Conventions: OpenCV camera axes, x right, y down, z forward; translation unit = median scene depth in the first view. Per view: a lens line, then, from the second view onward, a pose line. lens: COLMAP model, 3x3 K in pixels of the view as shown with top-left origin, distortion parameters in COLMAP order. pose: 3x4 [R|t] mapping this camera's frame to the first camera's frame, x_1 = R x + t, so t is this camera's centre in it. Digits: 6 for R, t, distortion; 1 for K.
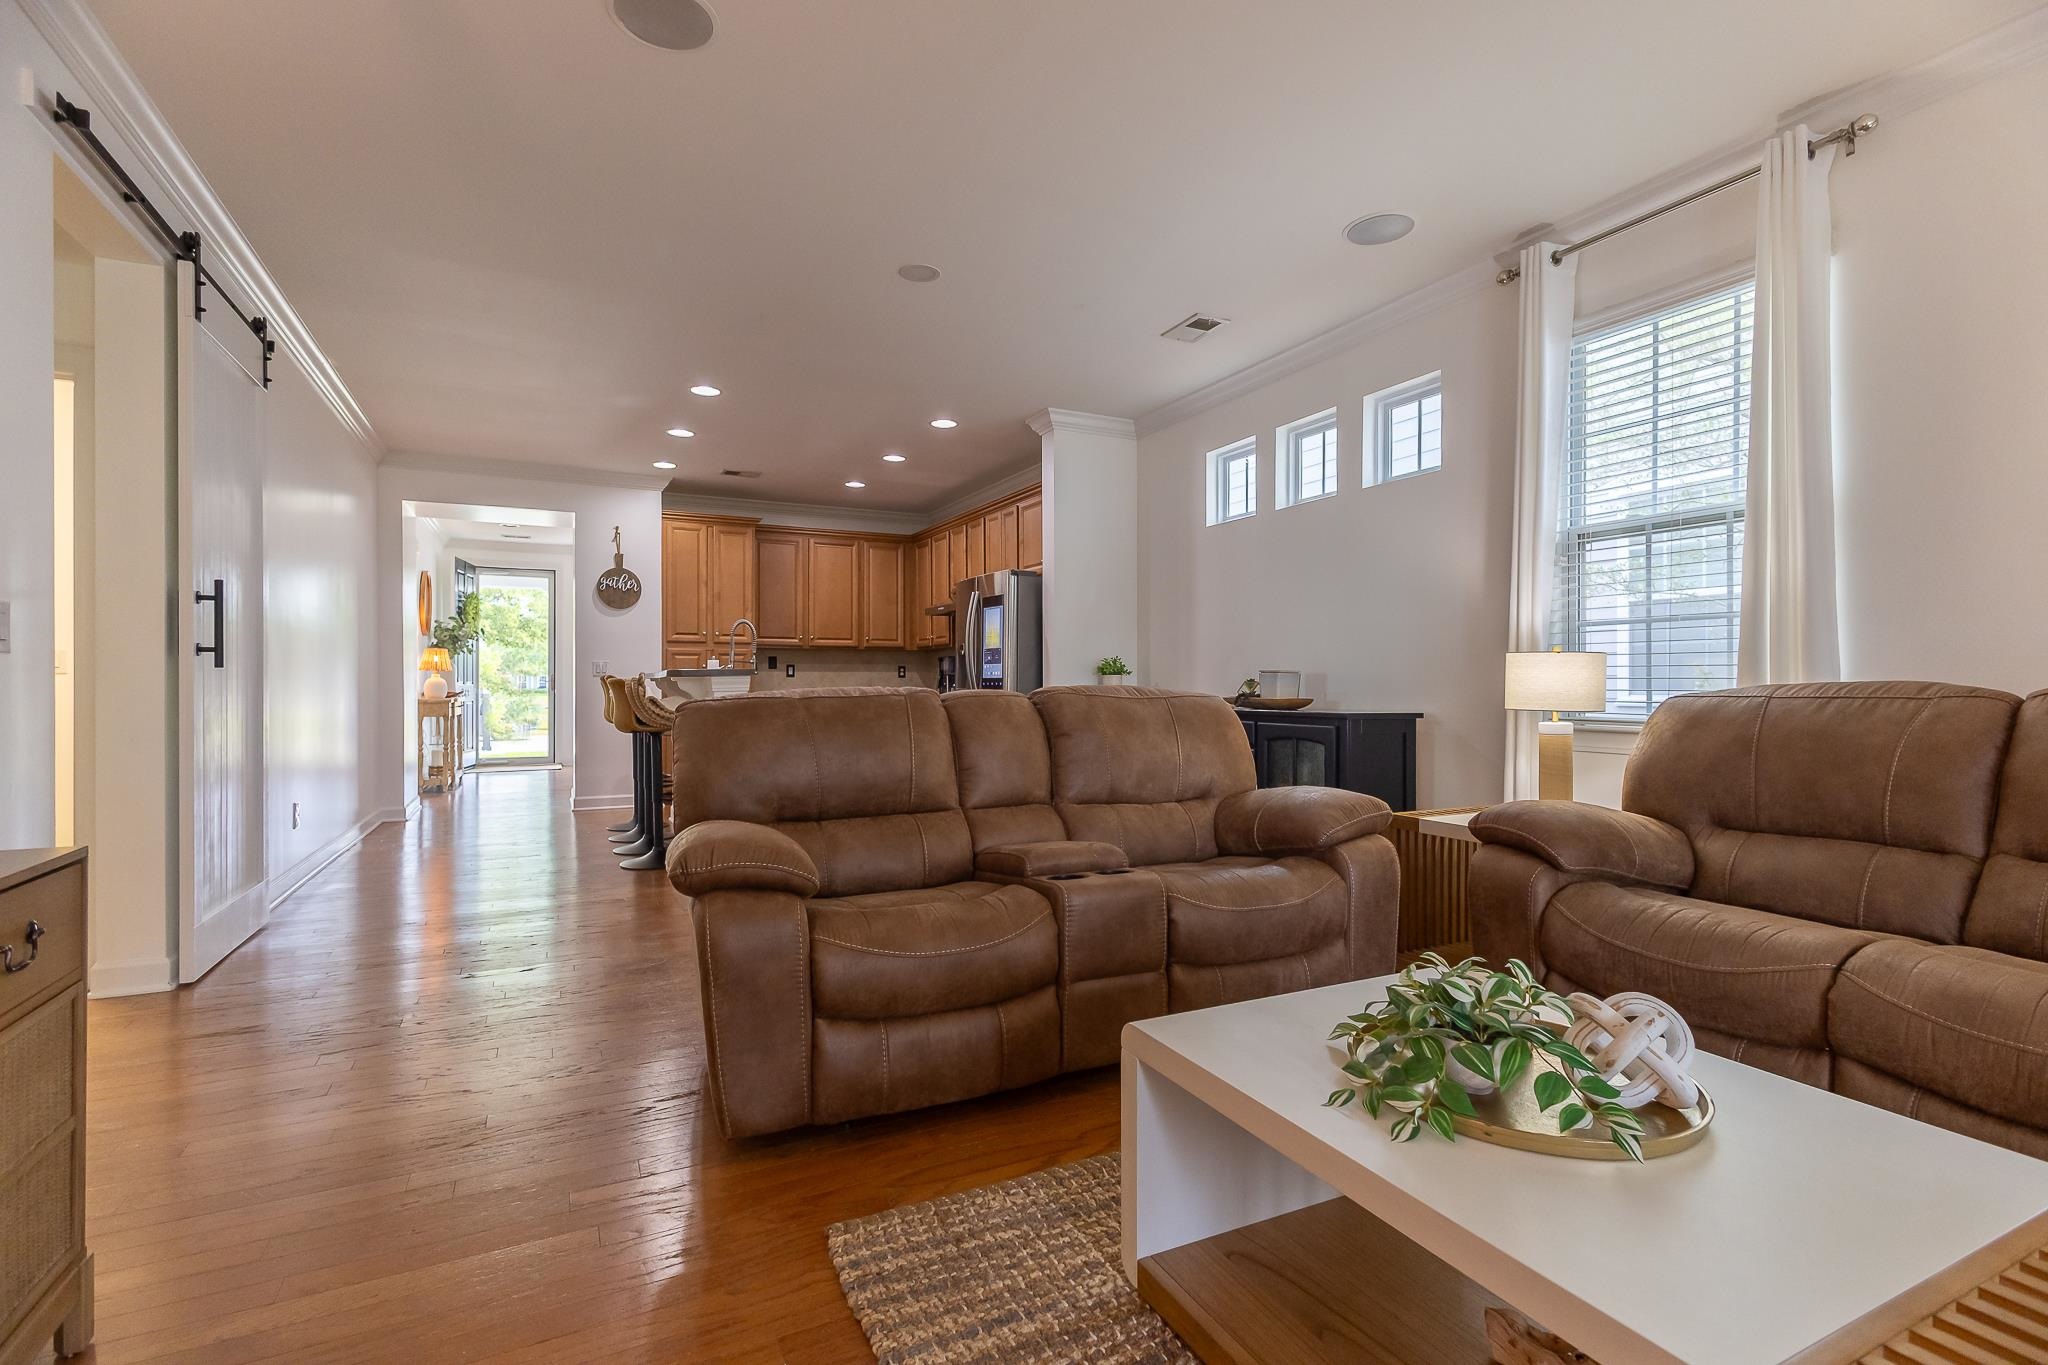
lens RADIAL K [[958.5, 0, 1075.6], [0, 958.5, 688.3], [0, 0, 1]] dist [0.008846, -0.004802]
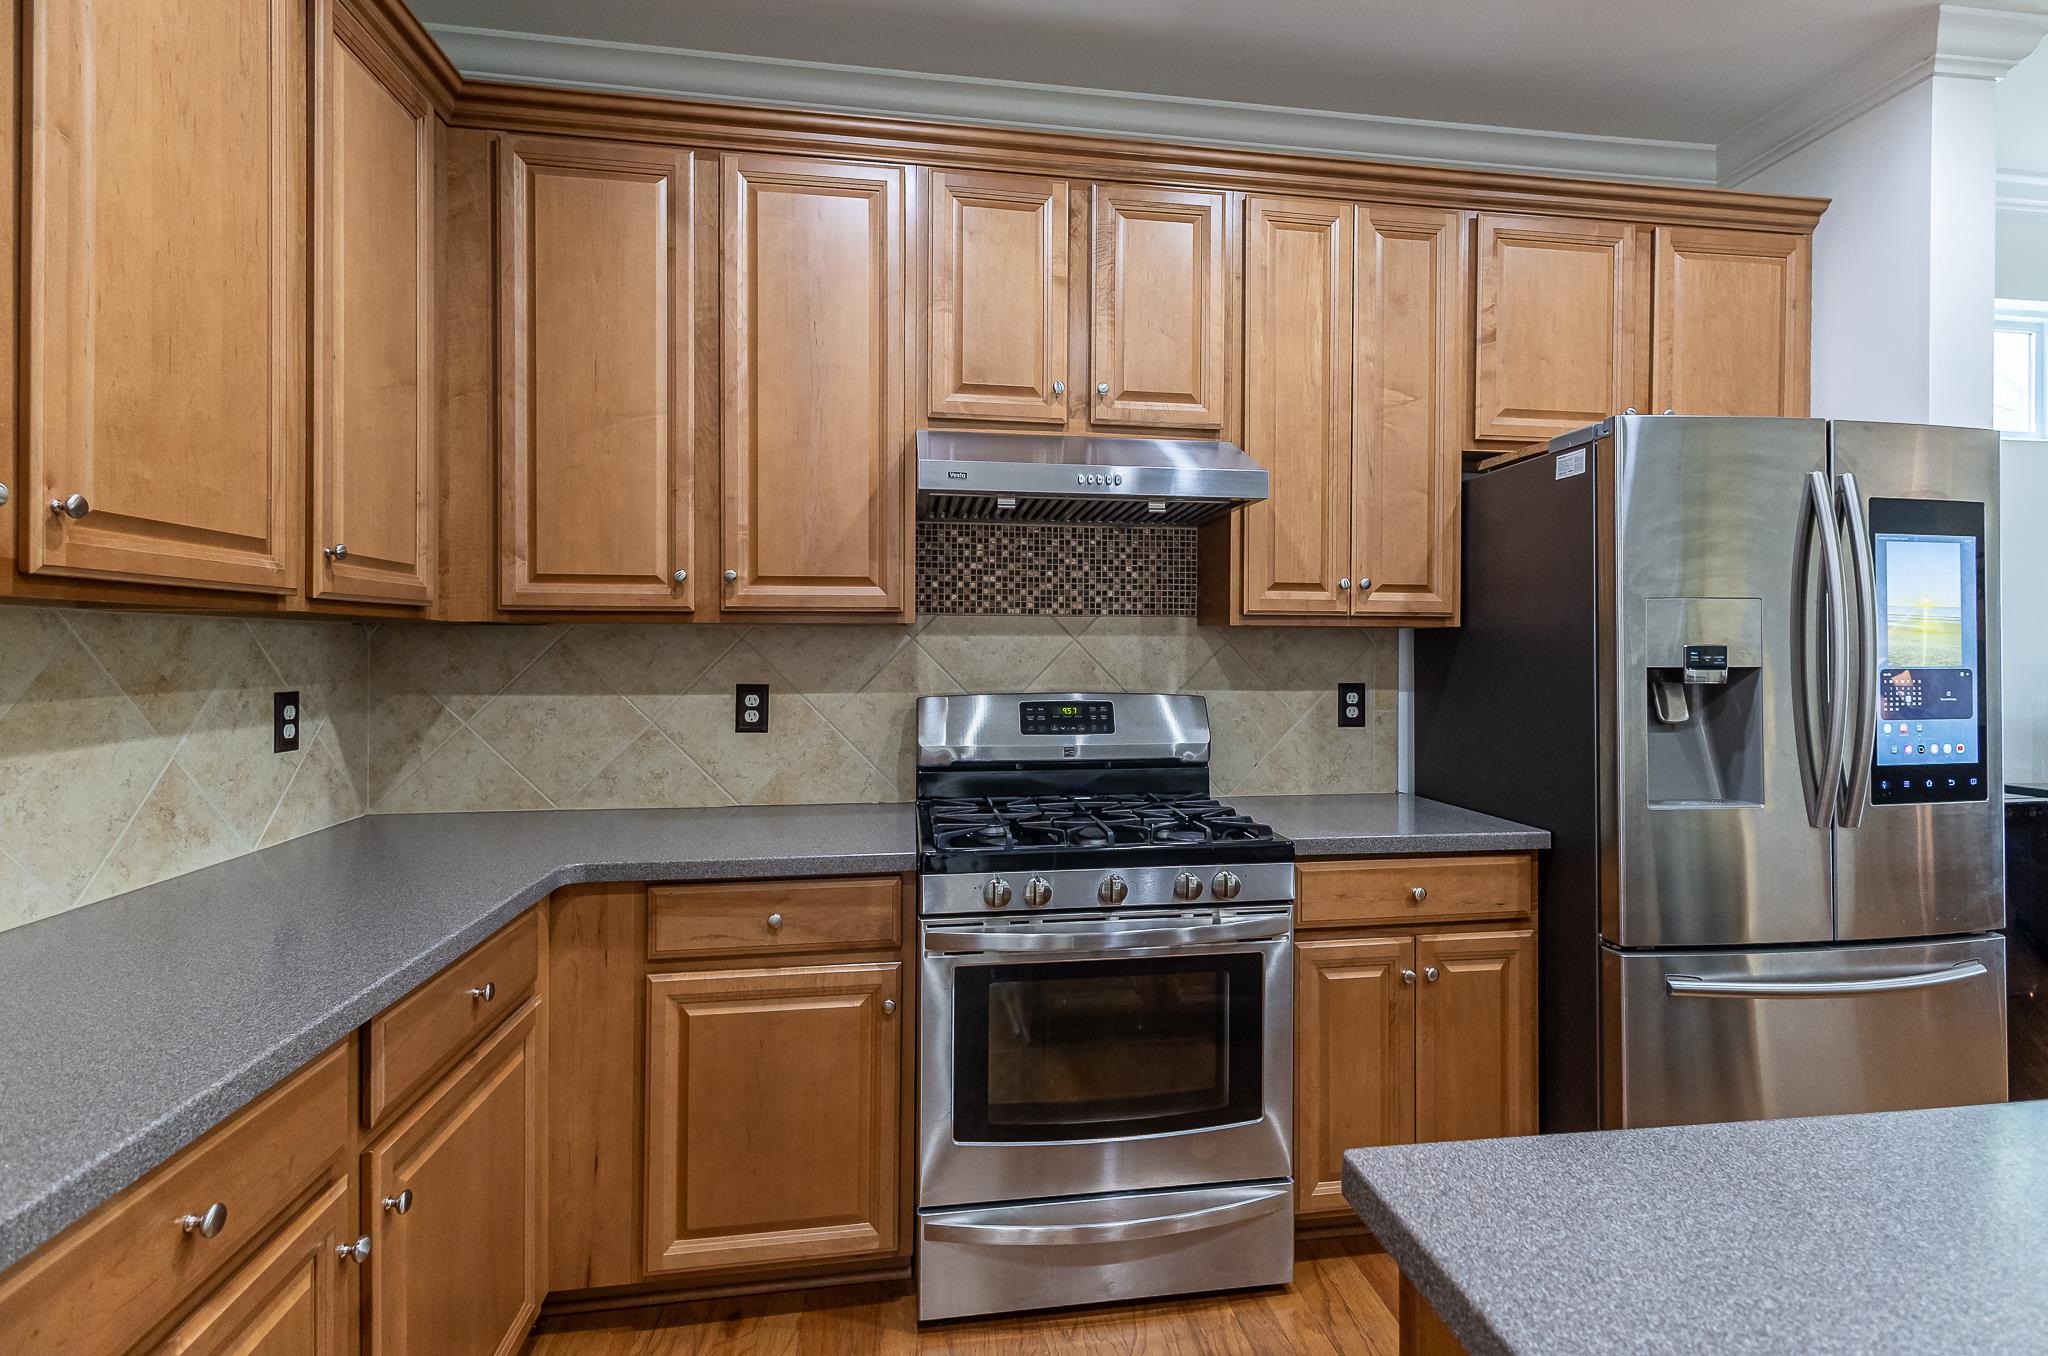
lens RADIAL K [[958.5, 0, 1026.6], [0, 958.5, 648.8], [0, 0, 1]] dist [0.008846, -0.004802]
pose [[0.339793, 0.000562, 0.940500, -0.345125], [0.001203, 0.999999, -0.001033, -0.034713], [-0.940500, 0.001483, 0.339792, 0.845913]]
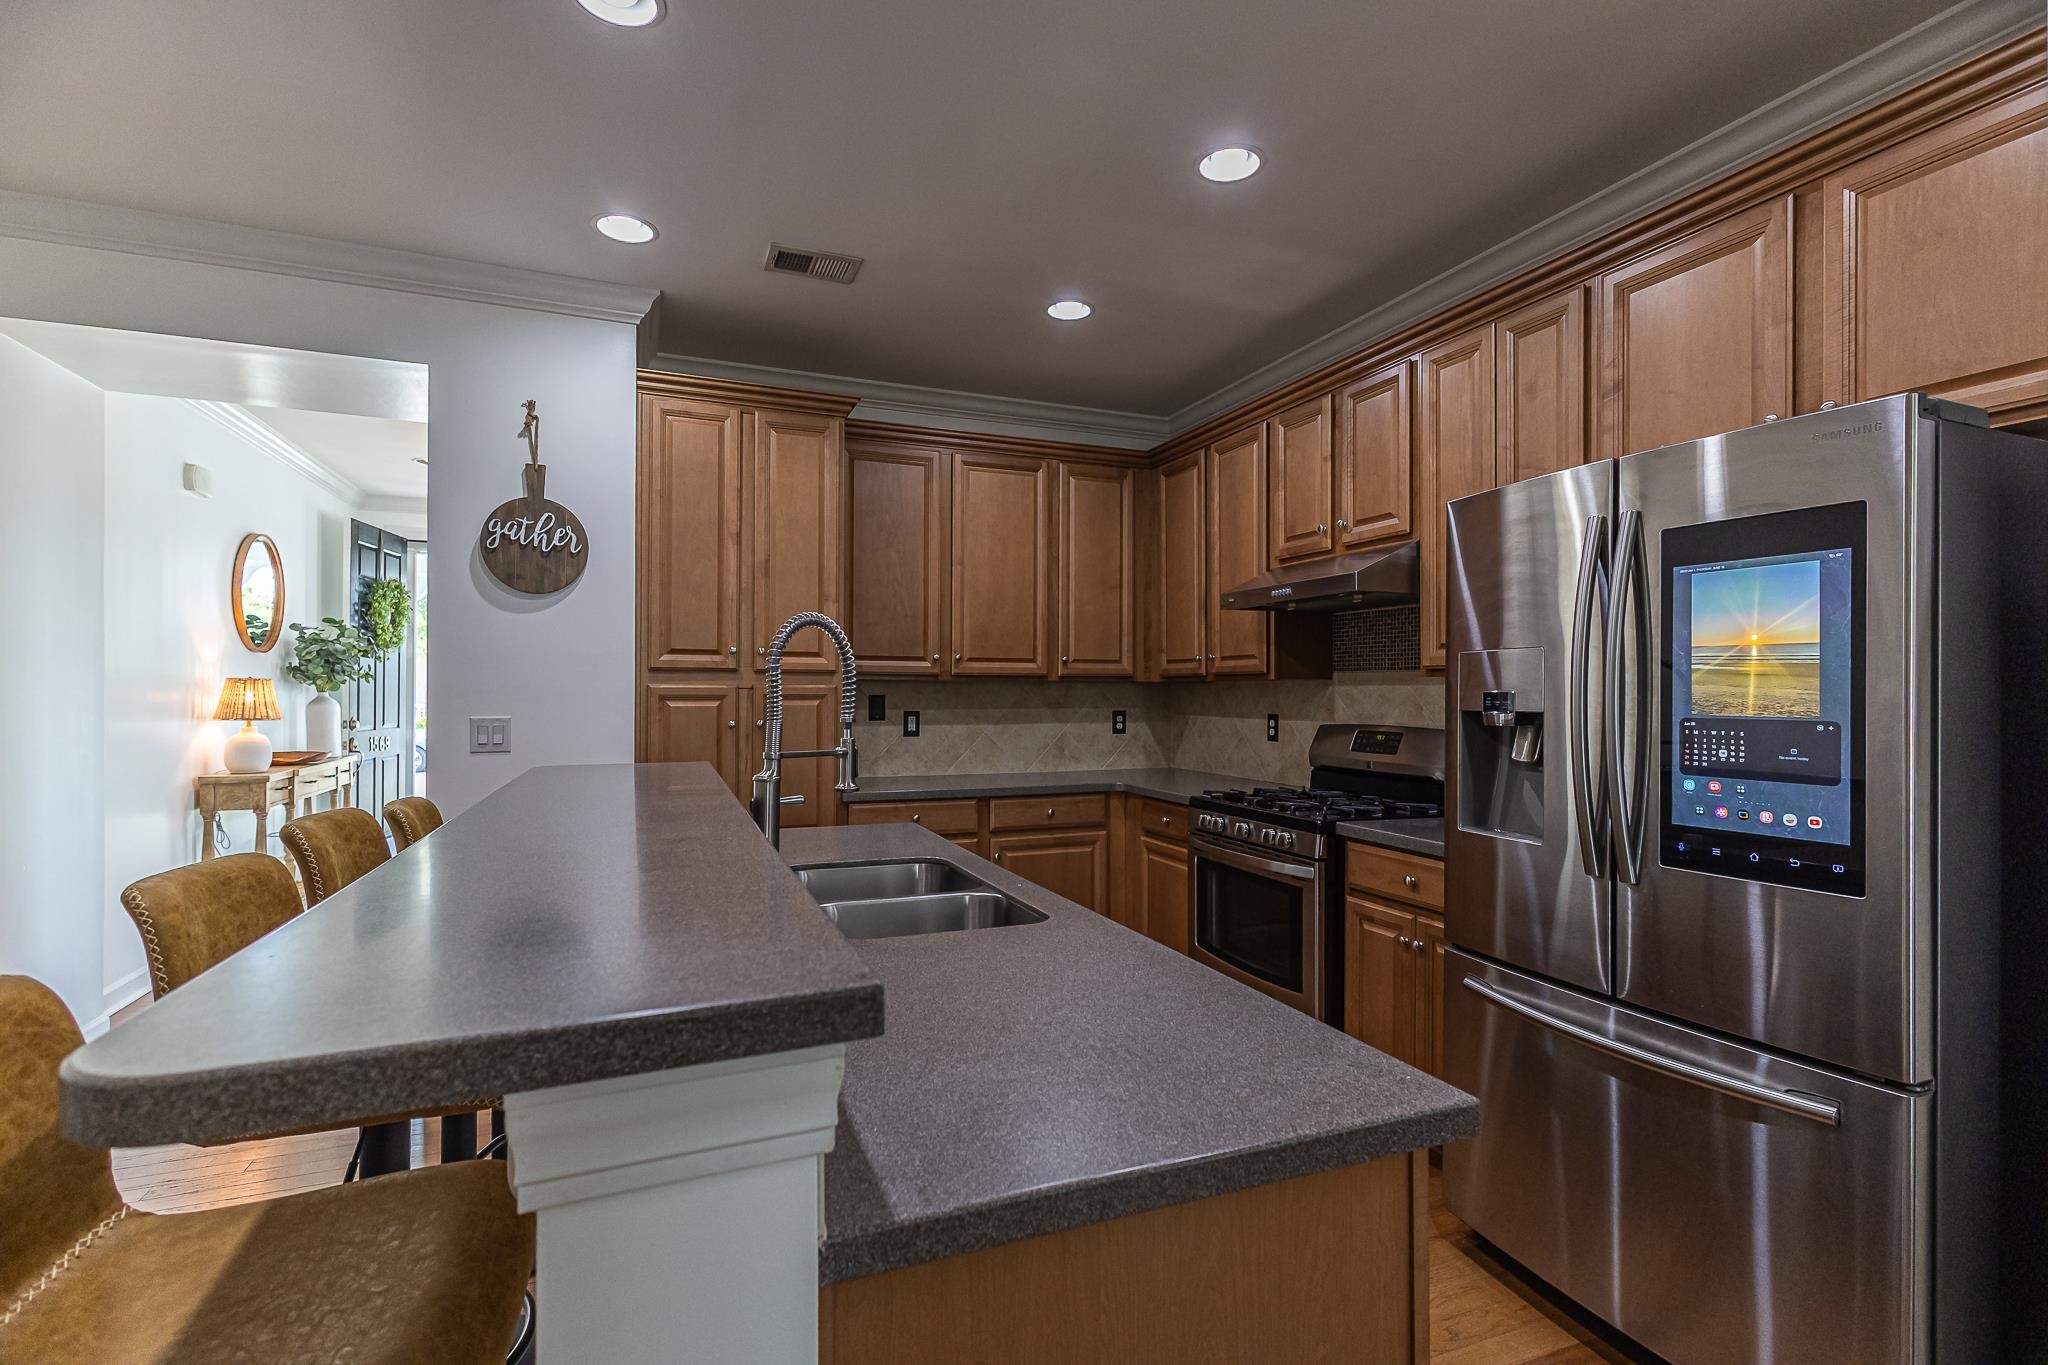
lens RADIAL K [[958.5, 0, 1062.8], [0, 958.5, 686.4], [0, 0, 1]] dist [0.008846, -0.004802]
pose [[0.995875, 0.003752, -0.090663, -0.178040], [-0.004592, 0.999948, -0.009063, -0.034105], [0.090624, 0.009442, 0.995840, 0.523876]]
